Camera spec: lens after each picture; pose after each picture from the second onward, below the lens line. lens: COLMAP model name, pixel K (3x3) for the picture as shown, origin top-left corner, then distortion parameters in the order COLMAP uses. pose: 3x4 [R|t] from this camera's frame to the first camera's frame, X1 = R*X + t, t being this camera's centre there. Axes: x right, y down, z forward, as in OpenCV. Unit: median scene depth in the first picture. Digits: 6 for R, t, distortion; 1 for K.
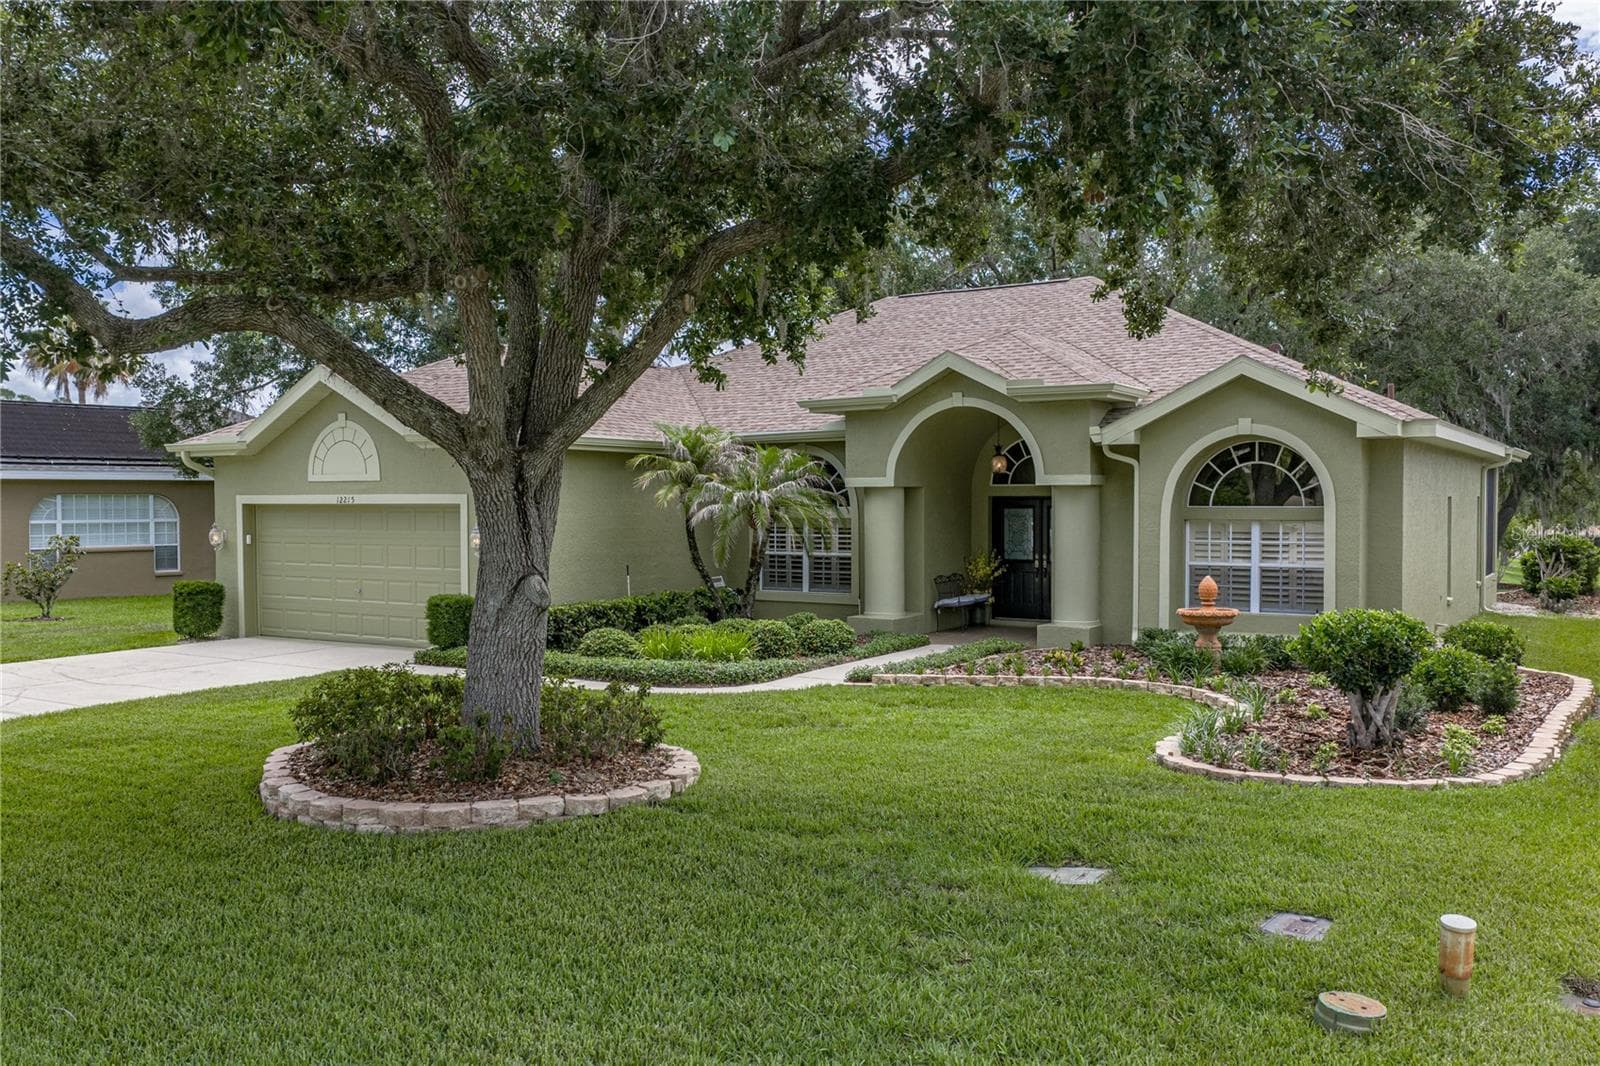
lens RADIAL K [[1330.1, 0, 801.7], [0, 1330.1, 538.2], [0, 0, 1]] dist [0.043633, -0.015301]
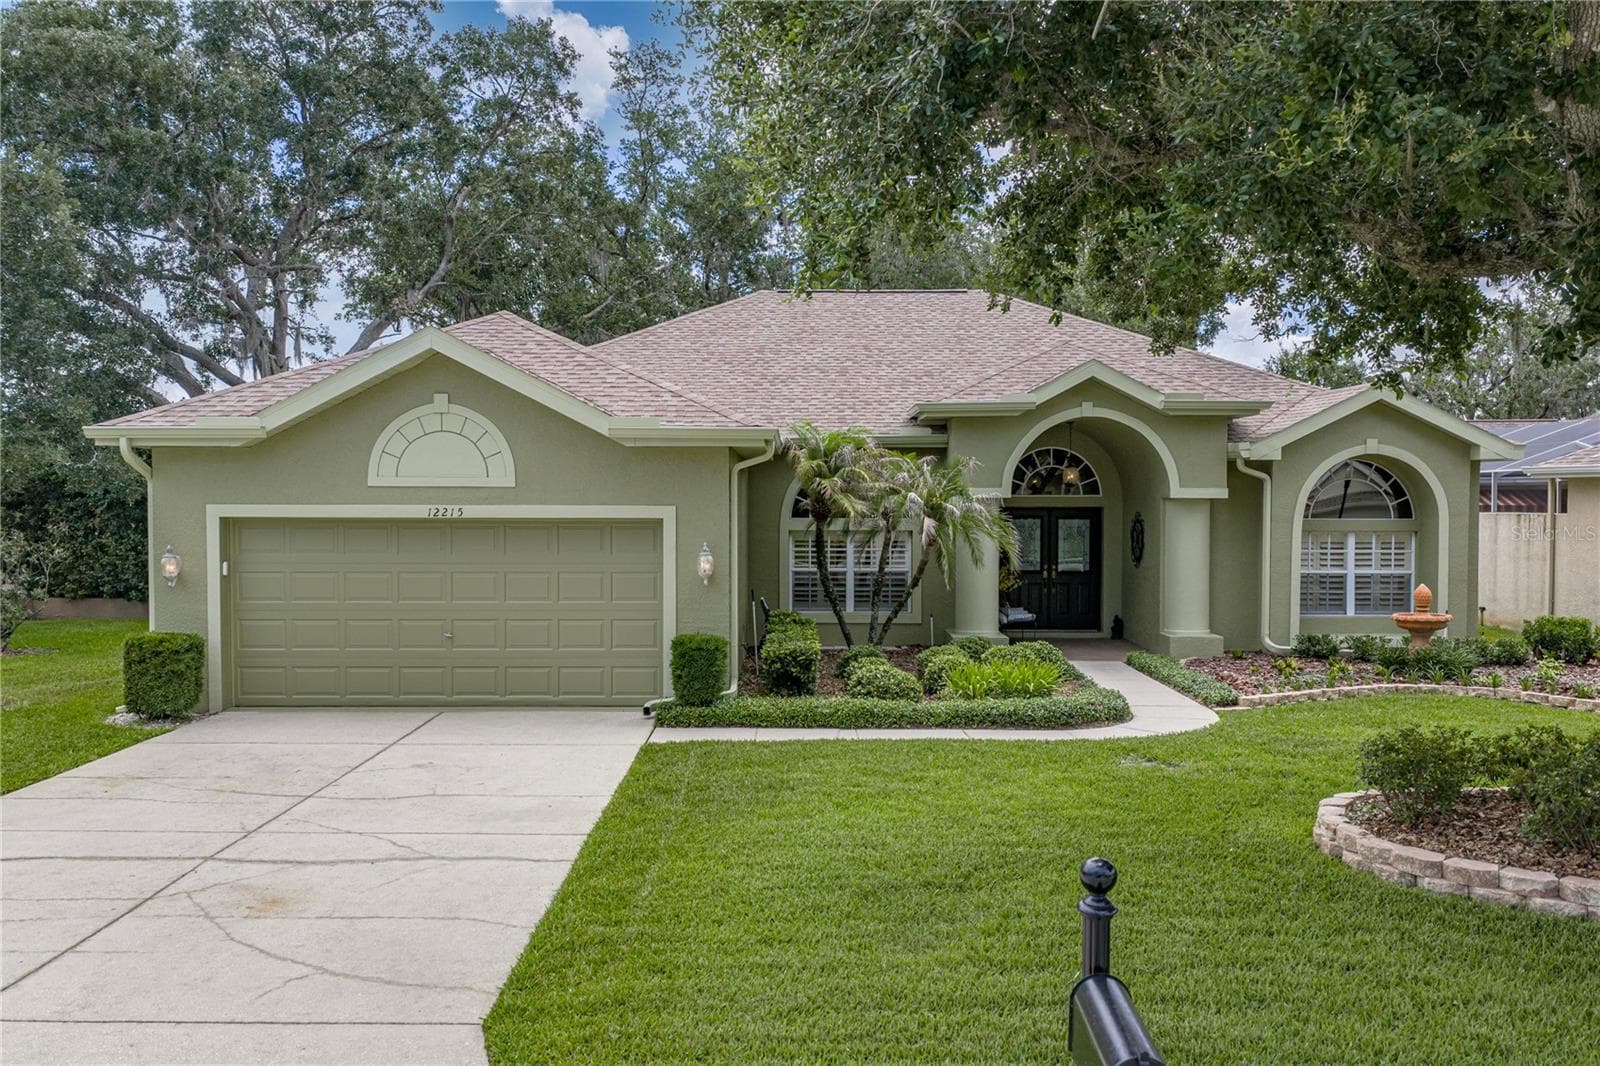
lens RADIAL K [[1330.1, 0, 791.7], [0, 1330.1, 563.5], [0, 0, 1]] dist [0.043633, -0.015301]
pose [[0.840121, -0.021697, 0.541965, -0.577762], [0.010053, 0.999651, 0.024437, -0.016641], [-0.542306, -0.015082, 0.840045, 0.284067]]
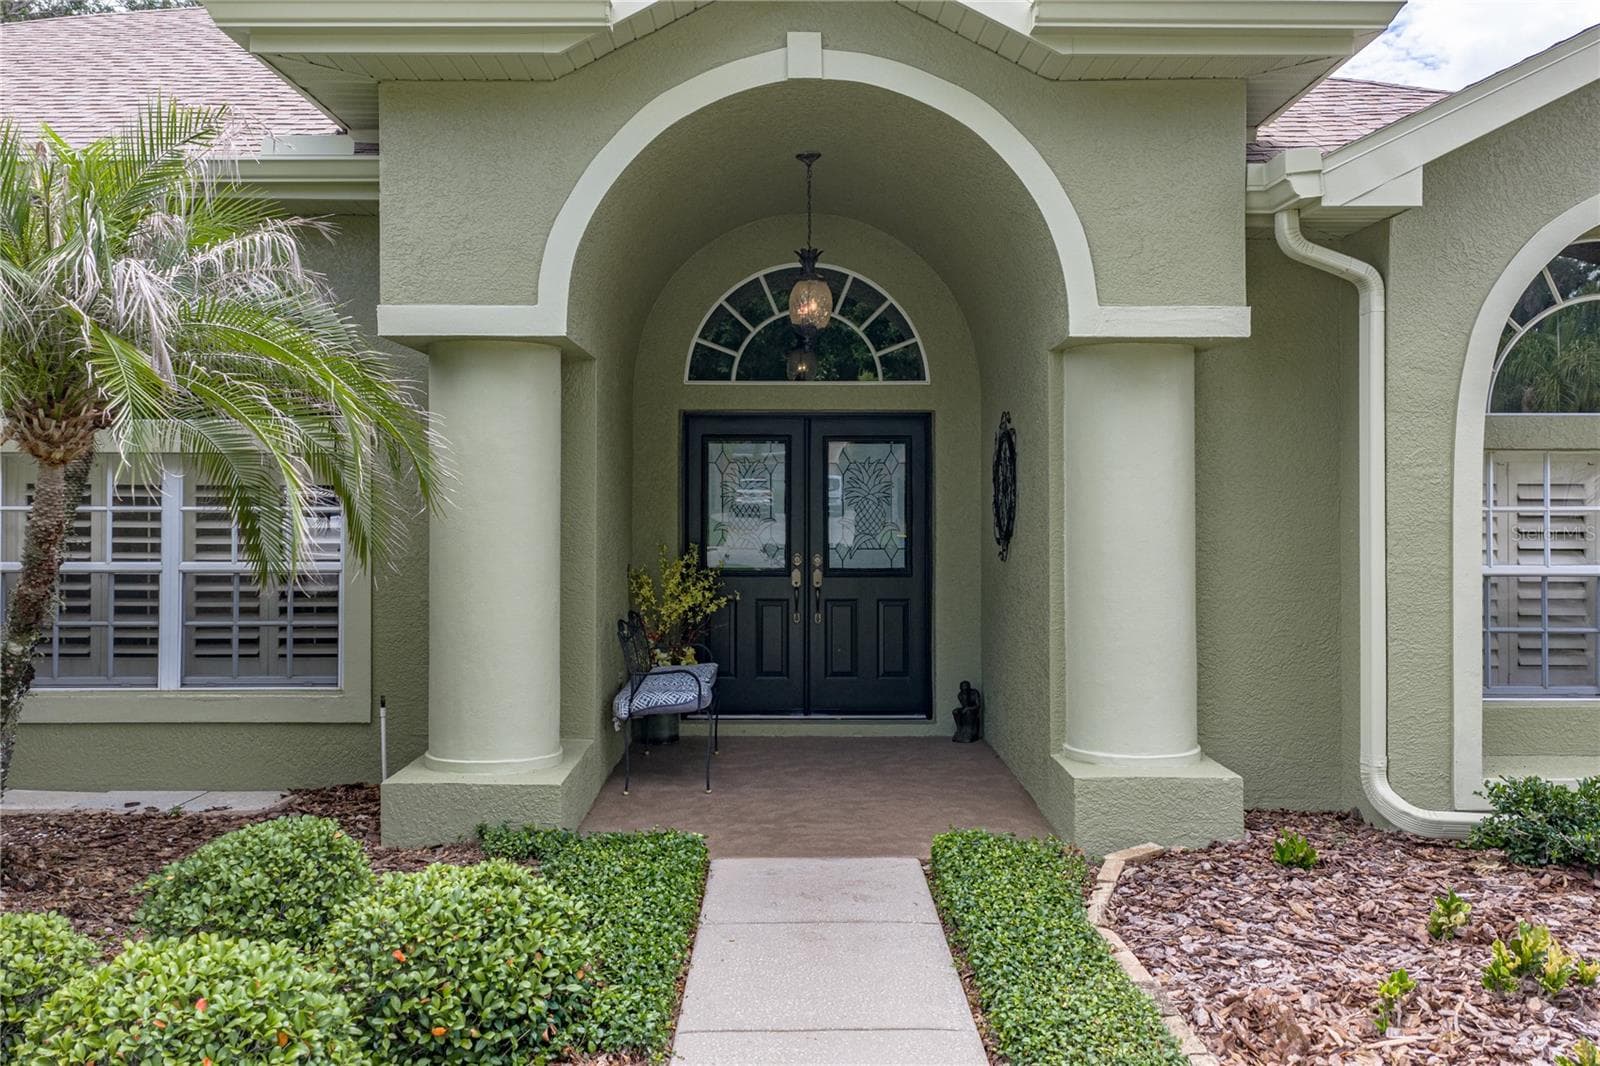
lens RADIAL K [[1330.1, 0, 801.2], [0, 1330.1, 524.0], [0, 0, 1]] dist [0.043633, -0.015301]
pose [[0.835687, -0.005219, 0.549182, -0.050692], [0.011841, 0.999894, -0.008516, 0.006783], [-0.549079, 0.013619, 0.835660, 0.719543]]
